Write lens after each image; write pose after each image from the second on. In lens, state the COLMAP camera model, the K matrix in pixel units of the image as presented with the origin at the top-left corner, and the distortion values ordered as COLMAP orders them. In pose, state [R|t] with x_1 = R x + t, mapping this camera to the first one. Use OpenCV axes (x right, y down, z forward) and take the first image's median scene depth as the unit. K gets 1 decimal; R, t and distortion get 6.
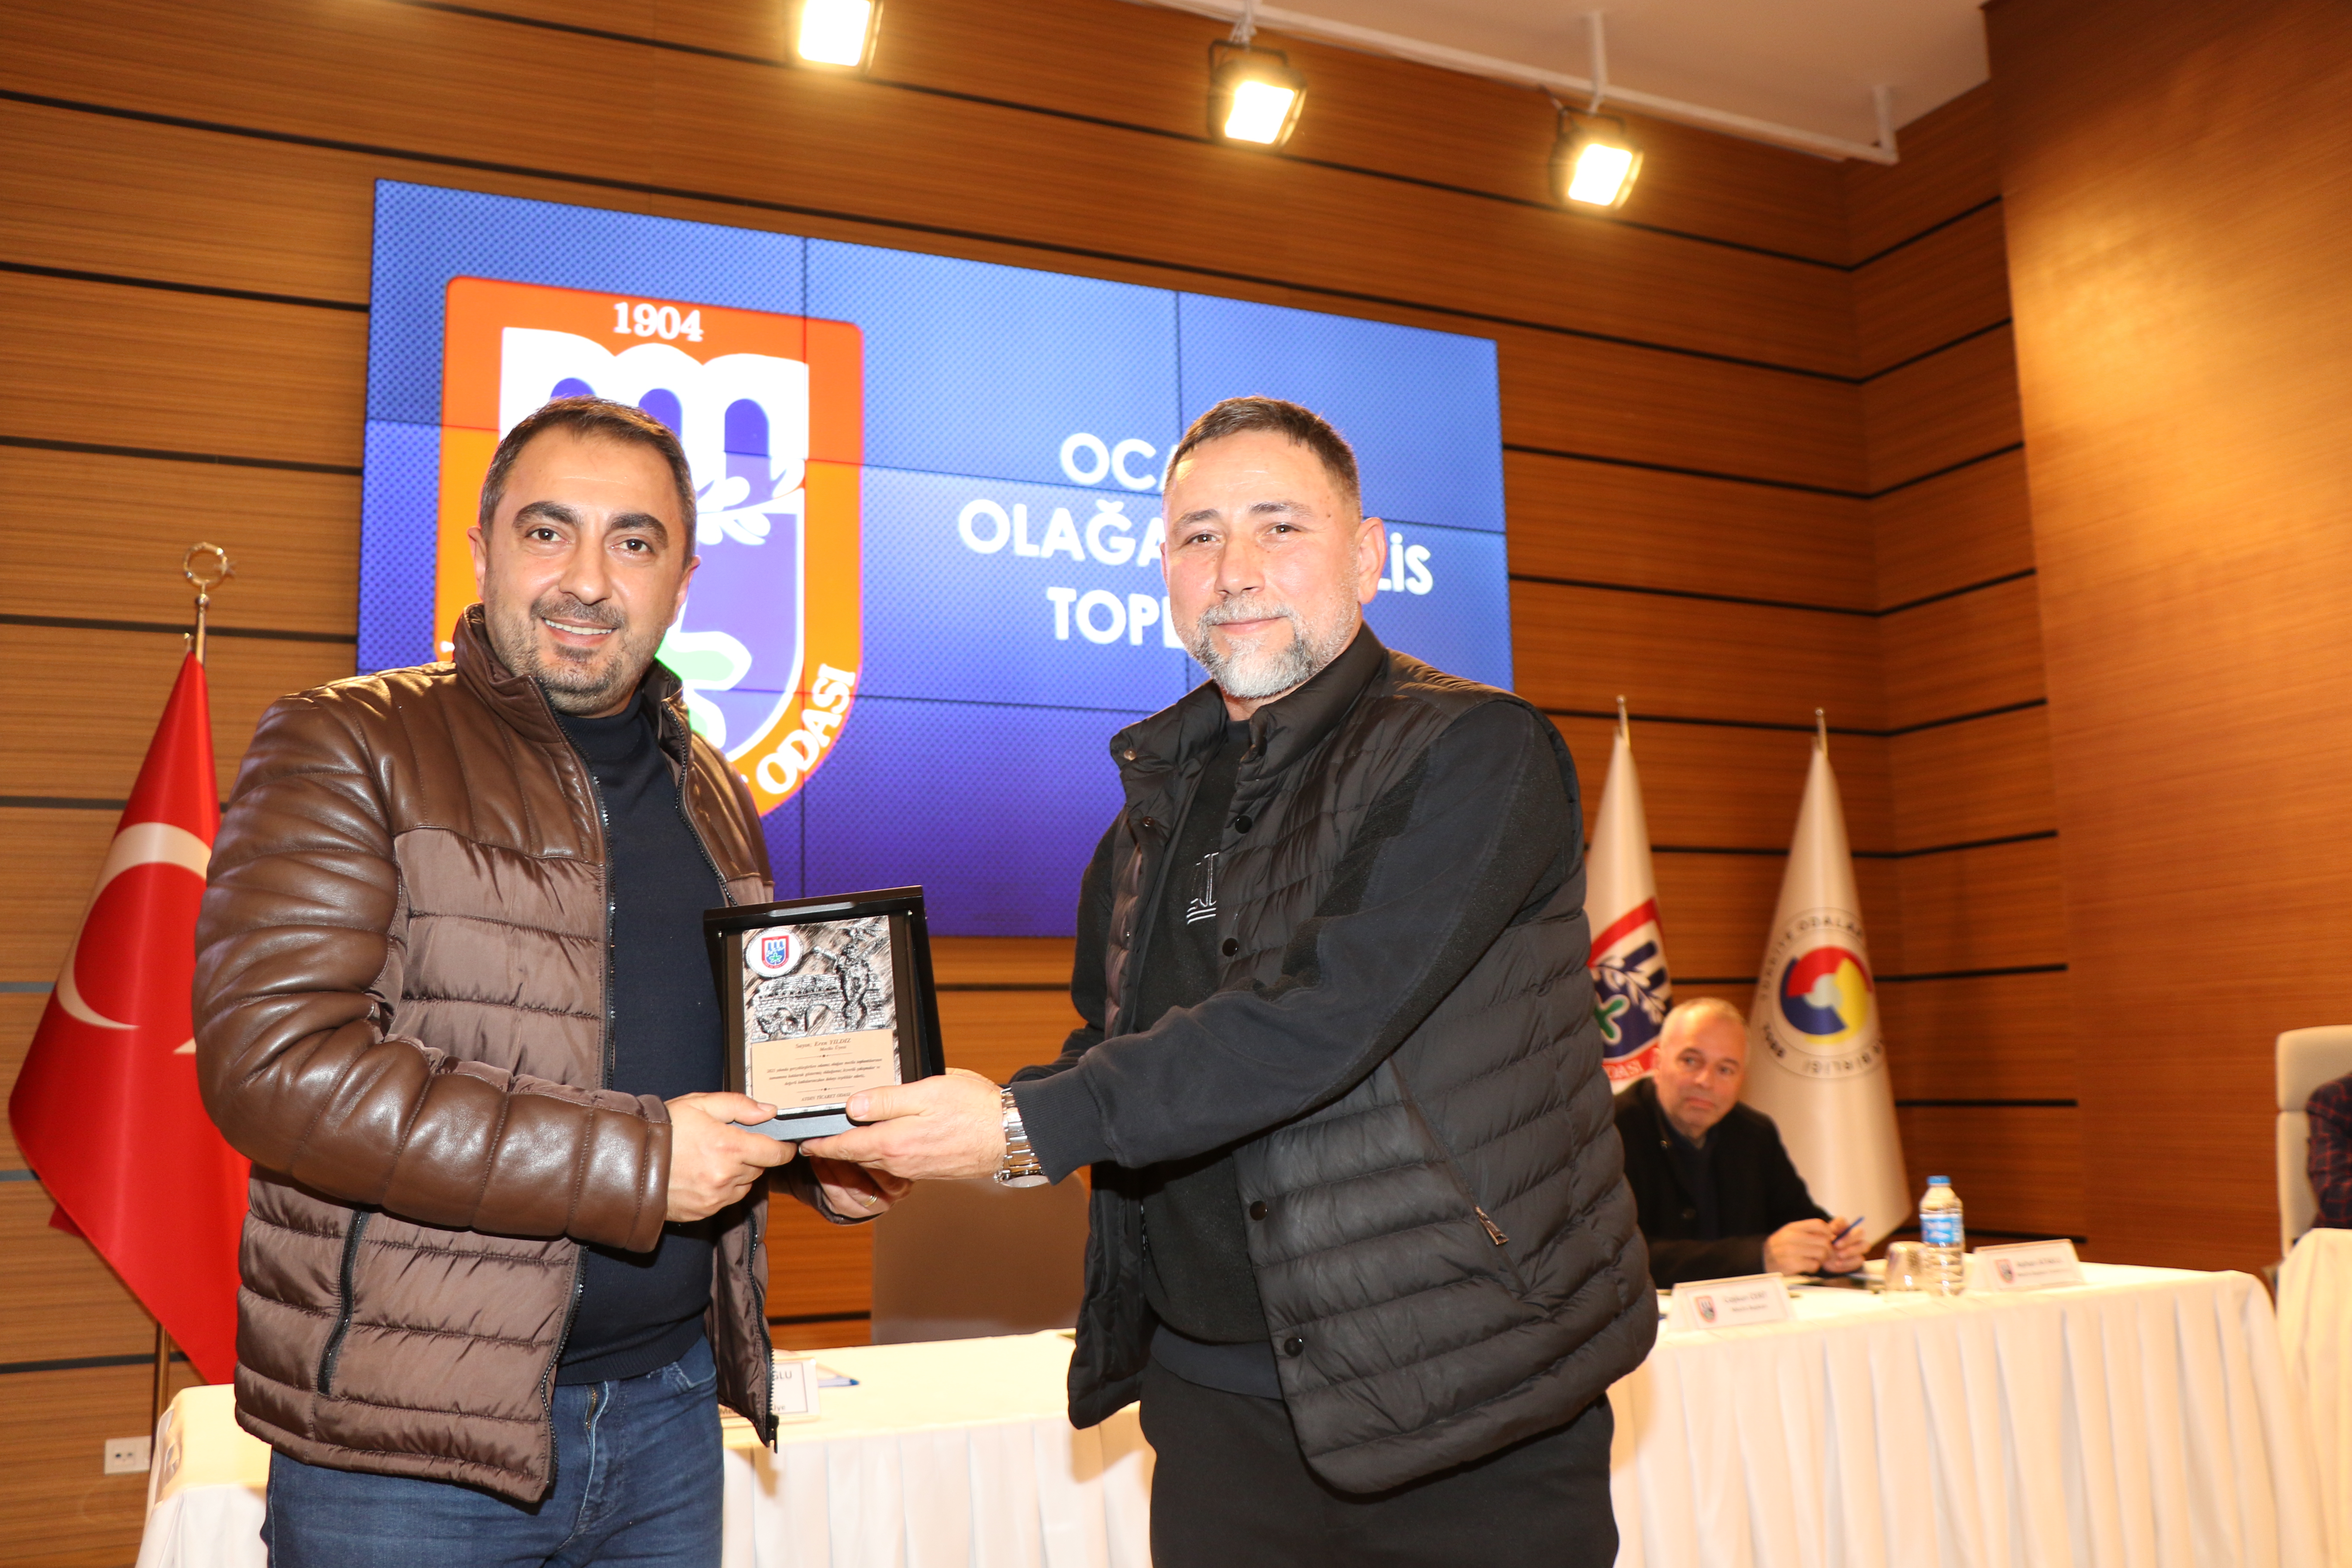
lens RADIAL K [[2093.8, 0, 1162.6], [0, 2093.8, 823.2], [0, 0, 1]] dist [-0.171062, 0.216443]
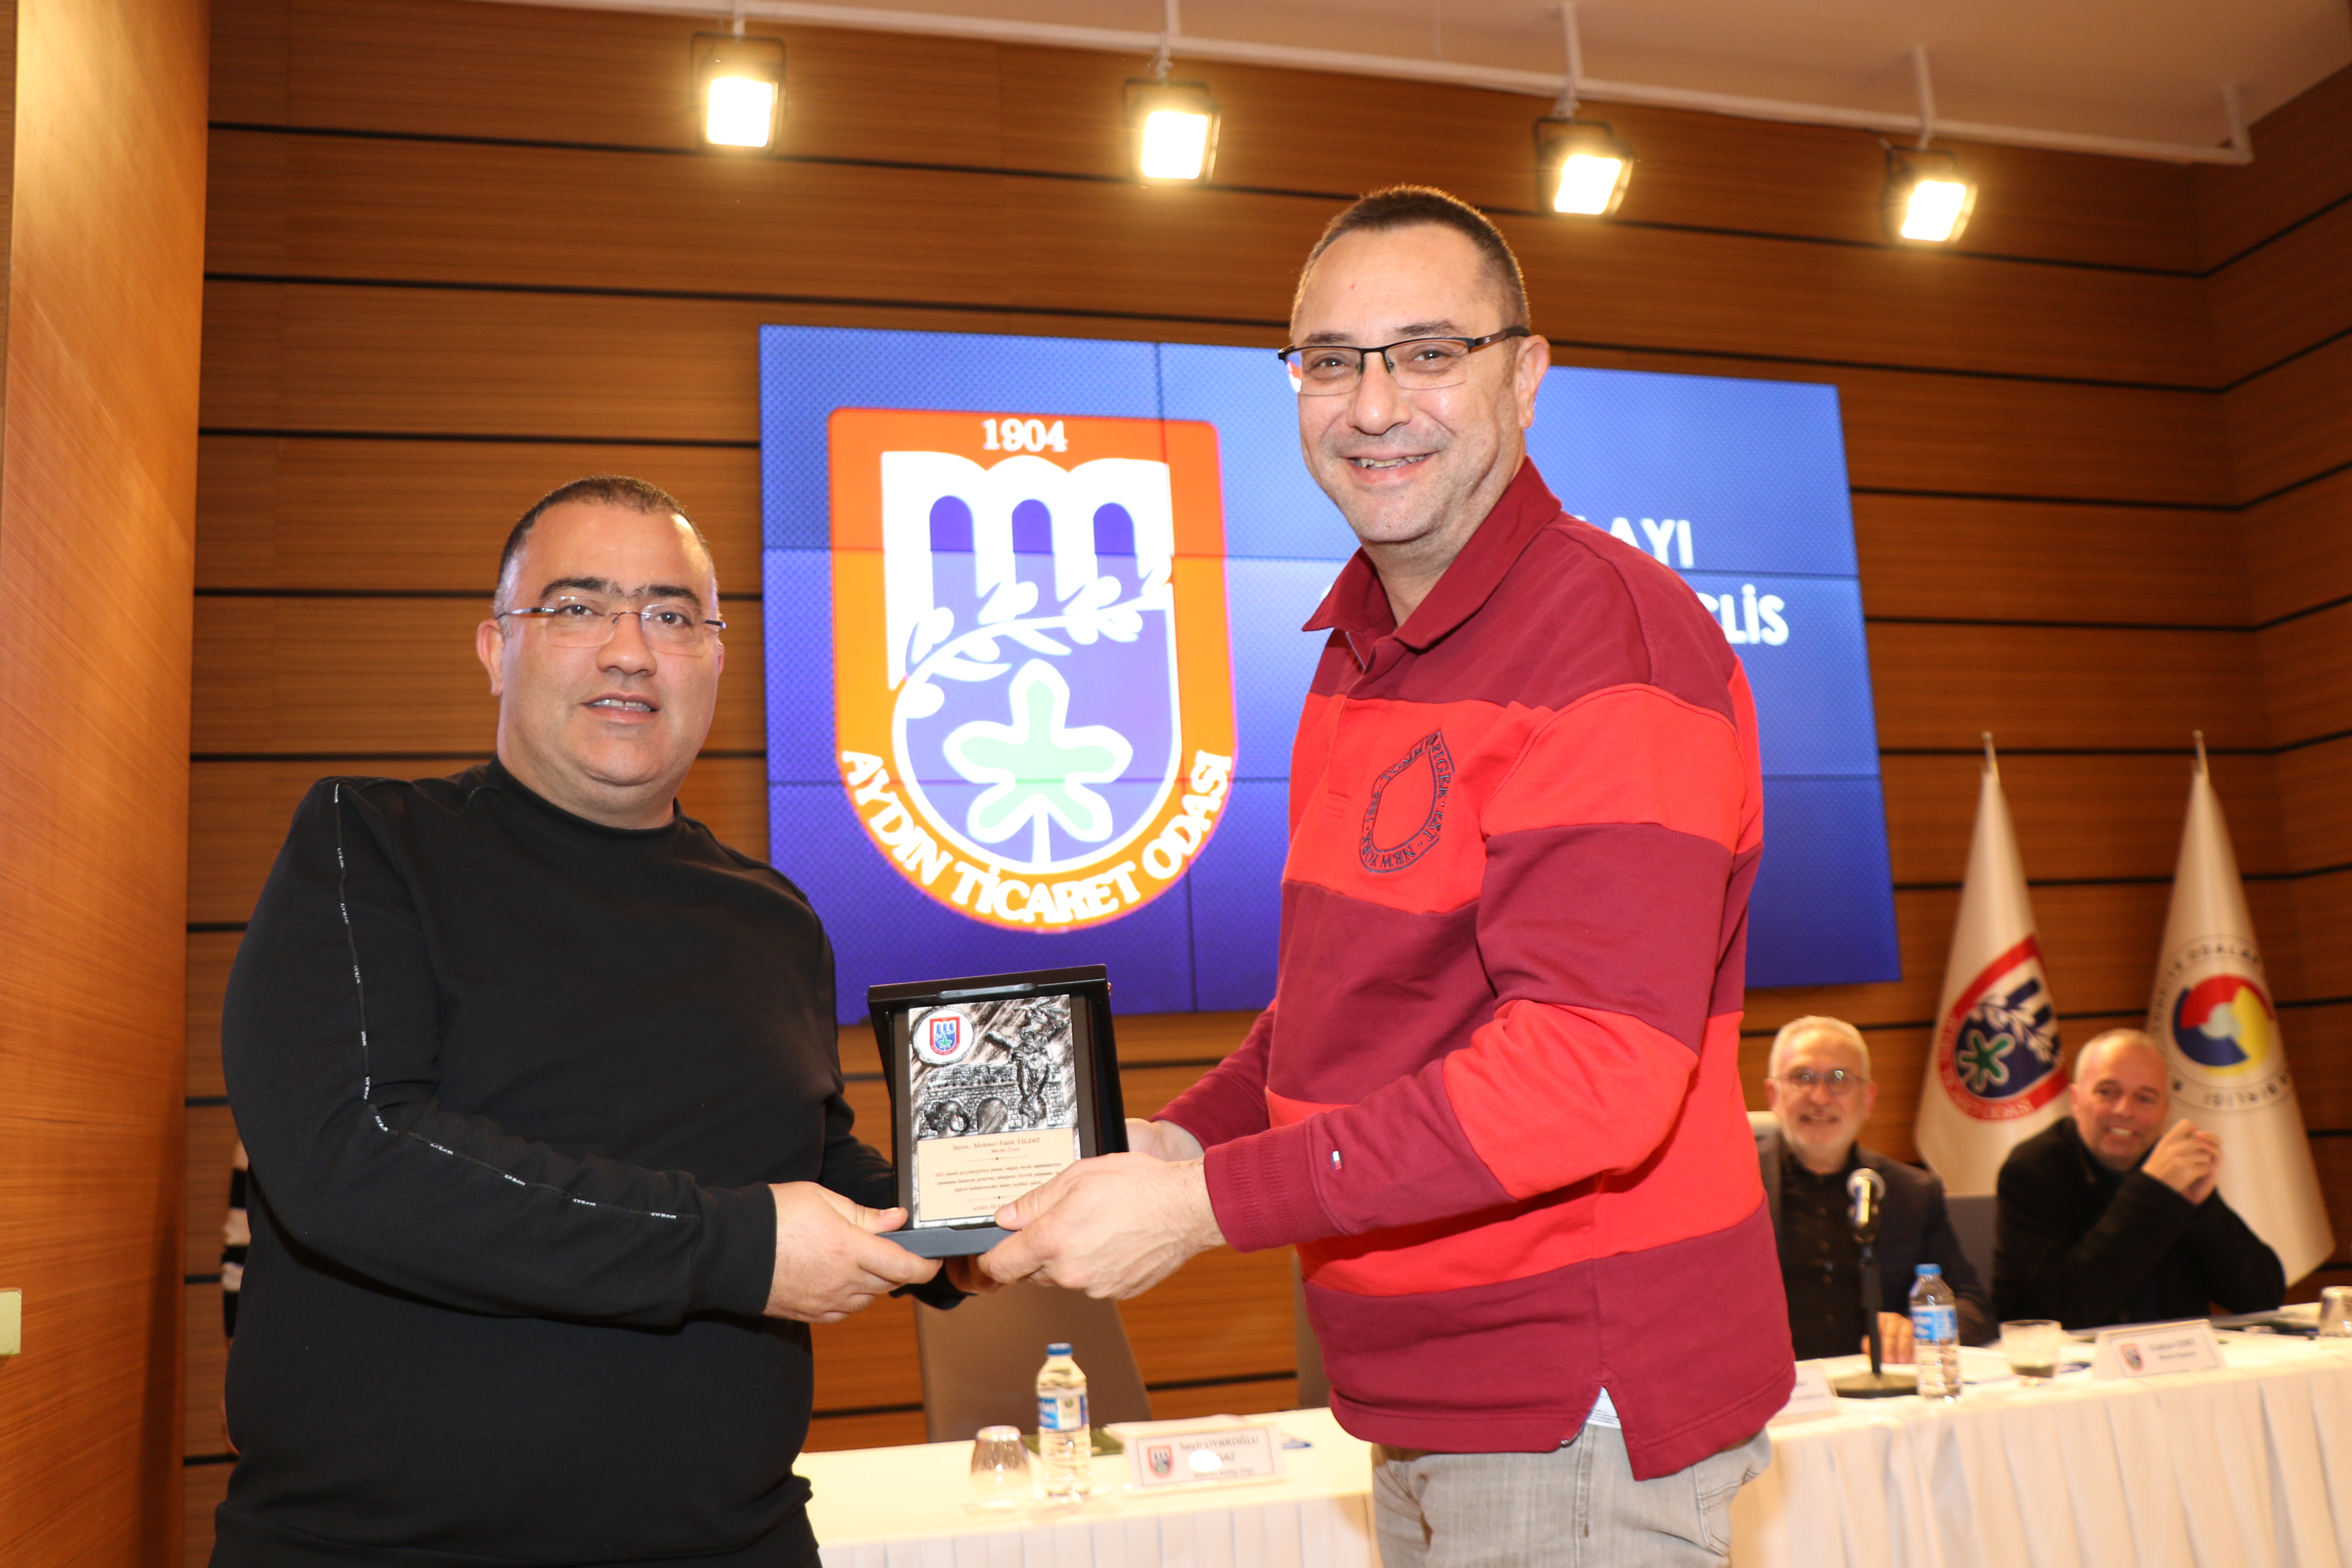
lens RADIAL K [[2093.8, 0, 1162.6], [0, 2093.8, 823.2], [0, 0, 1]] dist [-0.171062, 0.216443]
pose [[0.985705, -0.054961, -0.159264, -0.016471], [0.050948, 0.998275, -0.029172, -0.010631], [0.160593, 0.020641, 0.986805, -0.033334]]
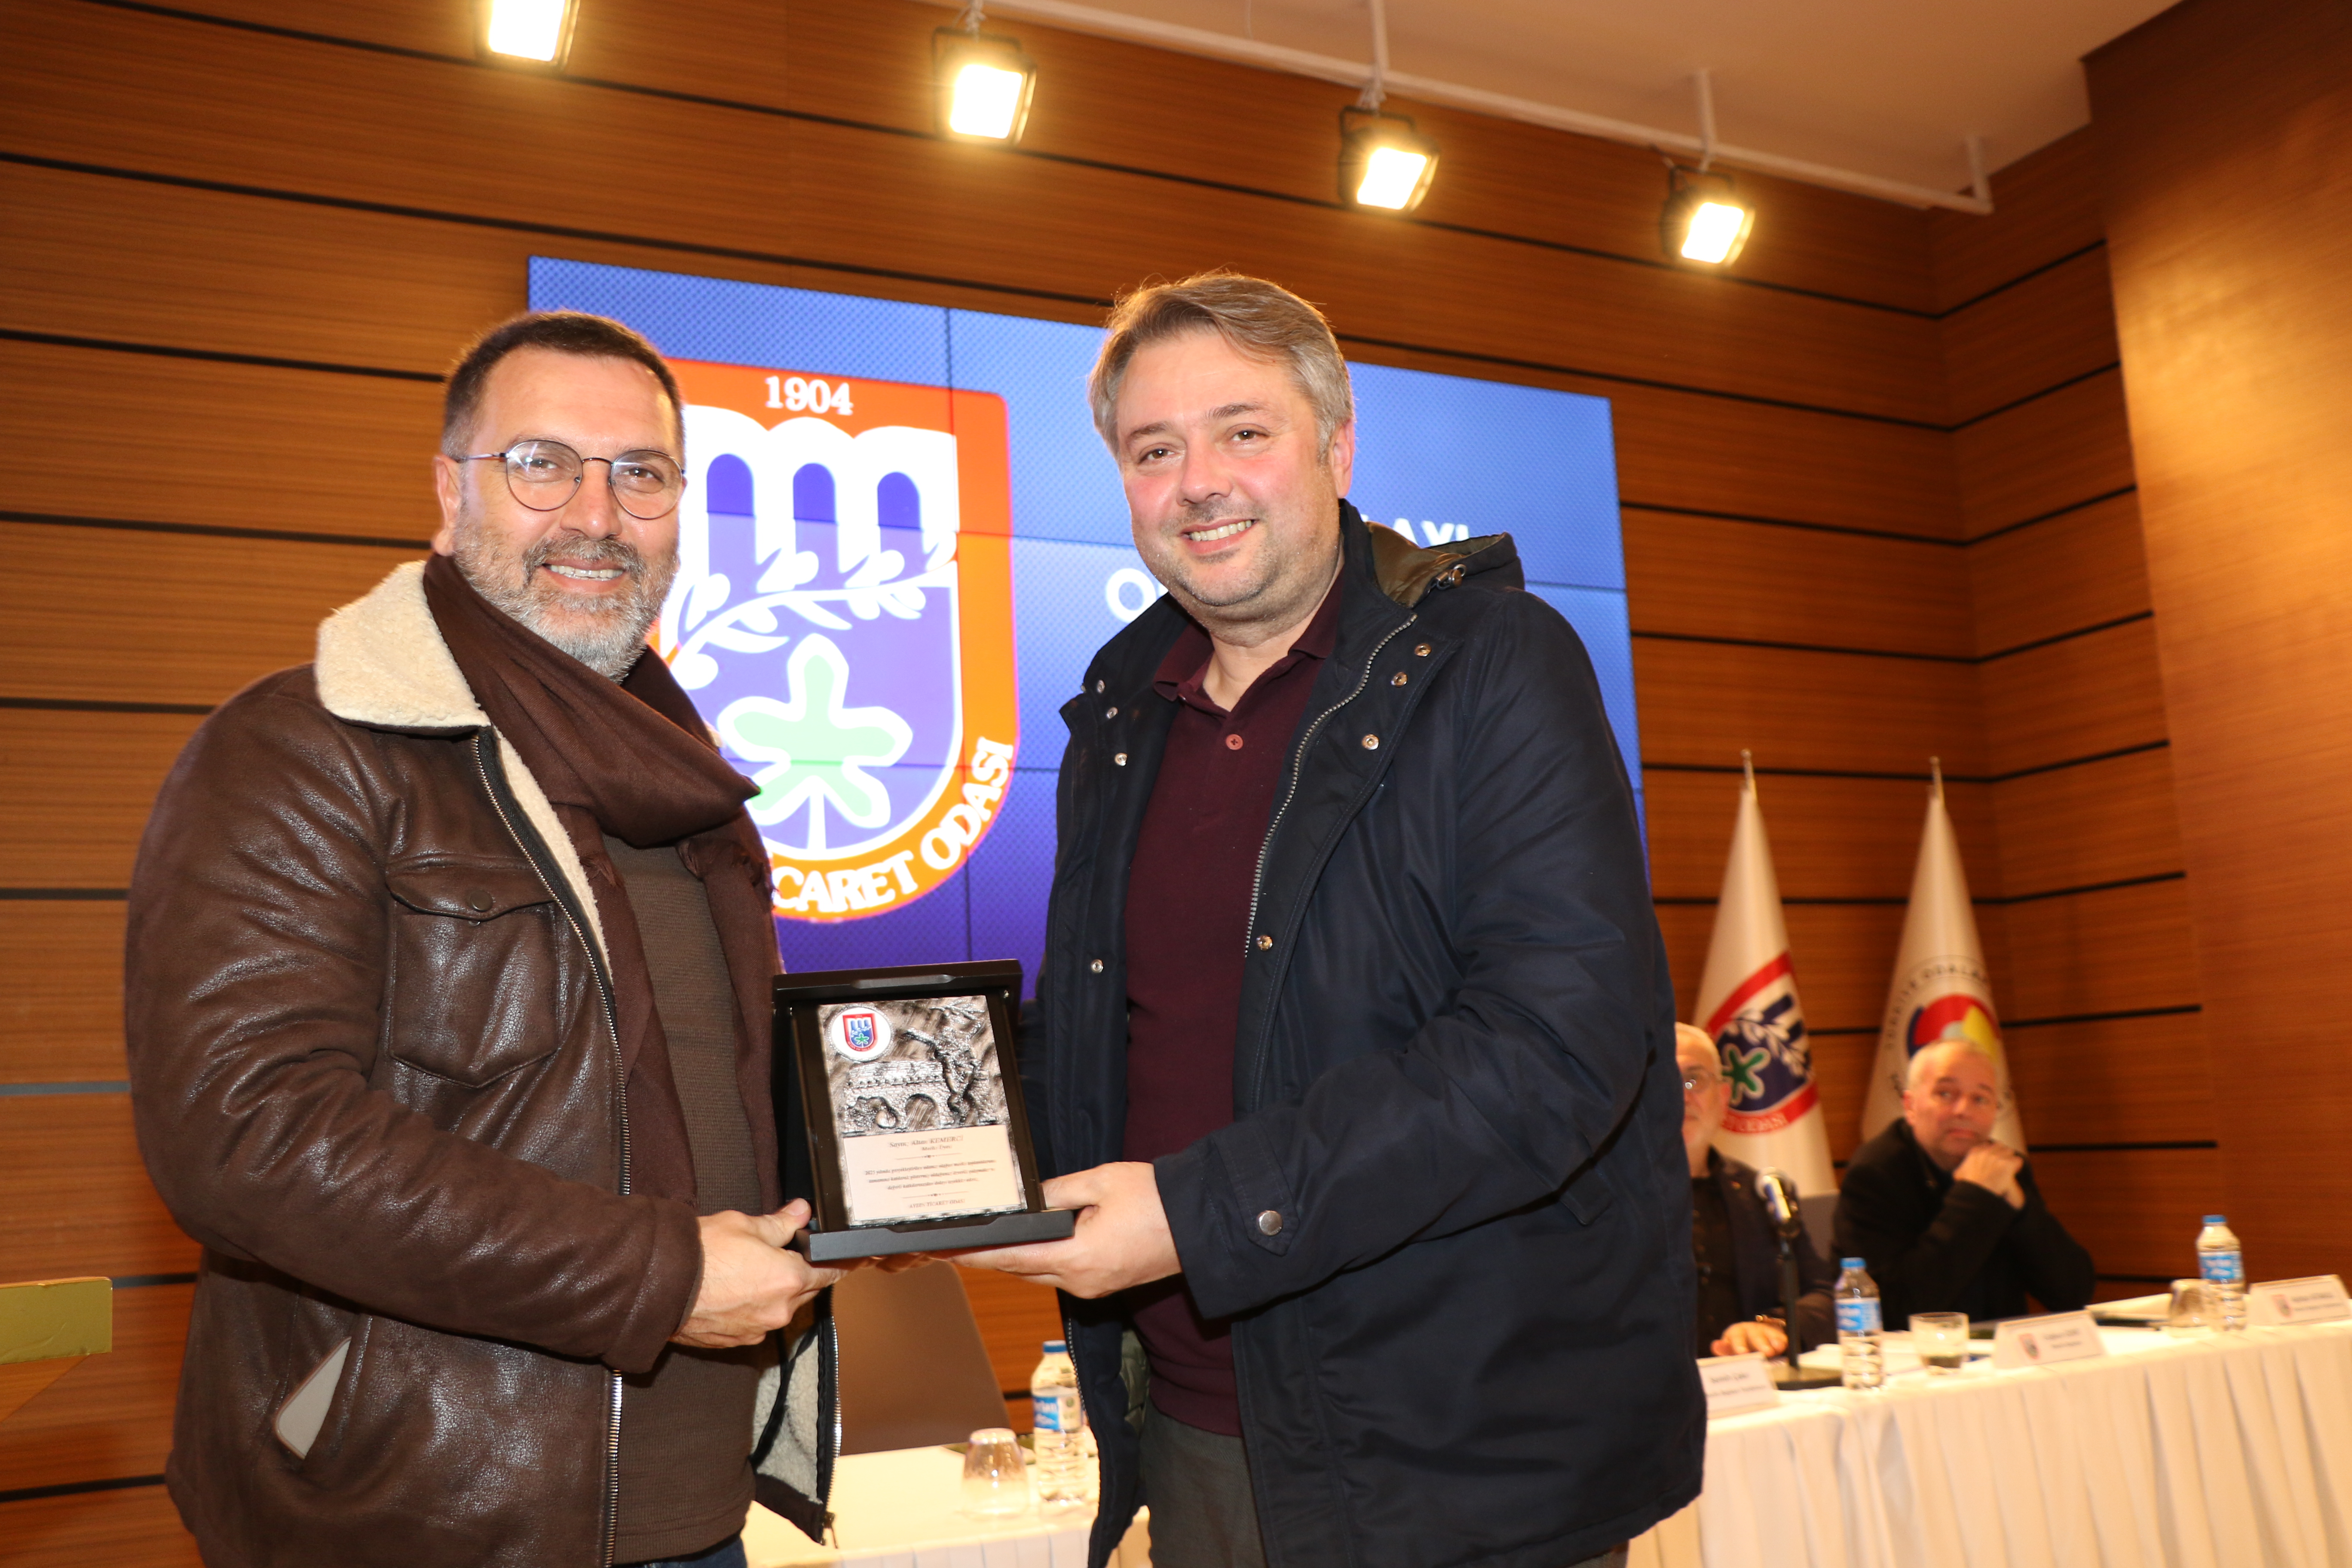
lens RADIAL K [[2197.3, 0, 1170.5], [0, 2197.3, 816.8], [0, 0, 1]] dist [-0.149148, 0.224921]
pose [[0.999132, -0.021990, 0.035382, -0.108496], [0.022950, 0.999373, -0.026962, -0.008063], [-0.034766, 0.027750, 0.999010, -0.048084]]
